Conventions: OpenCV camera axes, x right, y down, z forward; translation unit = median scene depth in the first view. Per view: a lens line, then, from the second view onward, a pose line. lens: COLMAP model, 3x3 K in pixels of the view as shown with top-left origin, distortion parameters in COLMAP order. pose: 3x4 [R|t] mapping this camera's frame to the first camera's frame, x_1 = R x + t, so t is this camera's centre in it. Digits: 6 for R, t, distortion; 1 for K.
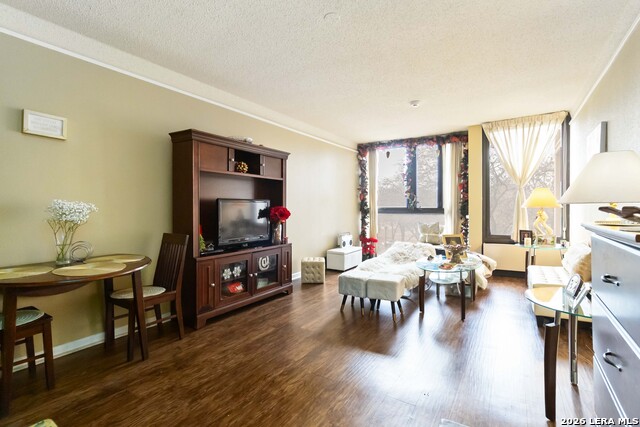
lens RADIAL K [[297.3, 0, 322.0], [0, 297.3, 211.9], [0, 0, 1]] dist [0.002917, 0.000764]
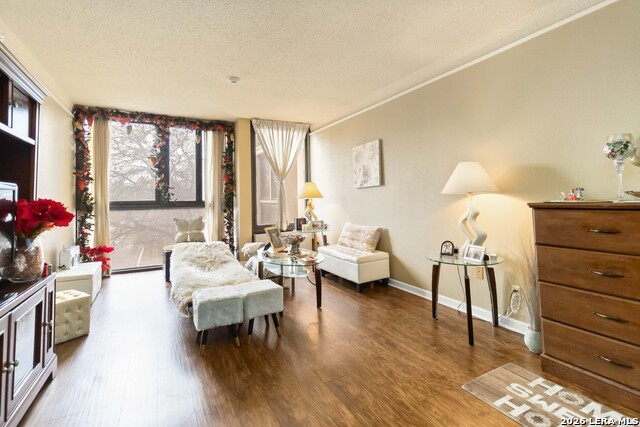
lens RADIAL K [[307.0, 0, 319.4], [0, 307.0, 185.1], [0, 0, 1]] dist [-0.000014, 0.000122]
pose [[0.488005, 0.035662, 0.872112, -0.239226], [0.028051, 0.998008, -0.056507, 0.001400], [-0.872390, 0.052039, 0.486032, 0.250581]]
